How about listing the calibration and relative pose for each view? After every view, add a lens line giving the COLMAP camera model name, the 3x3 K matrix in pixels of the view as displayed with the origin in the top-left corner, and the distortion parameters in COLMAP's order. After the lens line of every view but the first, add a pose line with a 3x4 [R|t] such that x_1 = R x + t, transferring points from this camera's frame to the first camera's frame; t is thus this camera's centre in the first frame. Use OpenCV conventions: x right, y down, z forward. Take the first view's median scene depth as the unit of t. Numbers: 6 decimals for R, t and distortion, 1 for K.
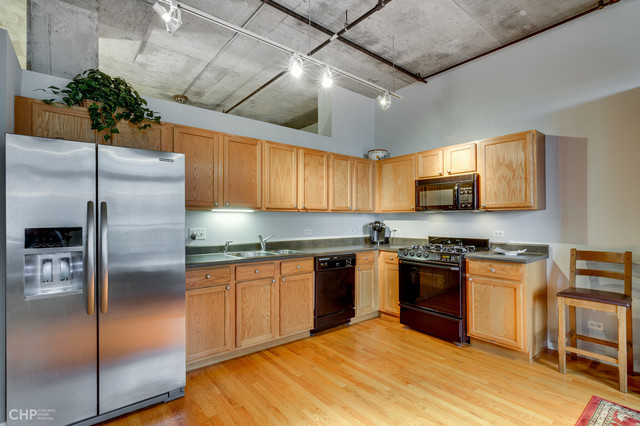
lens RADIAL K [[304.4, 0, 314.2], [0, 304.4, 215.7], [0, 0, 1]] dist [0.001349, -0.000174]
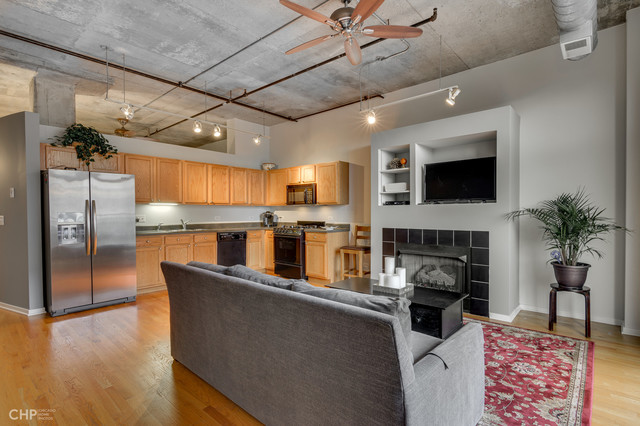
lens RADIAL K [[312.0, 0, 314.5], [0, 312.0, 216.9], [0, 0, 1]] dist [0.003358, -0.004340]
pose [[0.984993, -0.002887, 0.172569, 0.231212], [-0.001934, 0.999613, 0.027759, 0.003150], [-0.172582, -0.027677, 0.984606, -0.752934]]
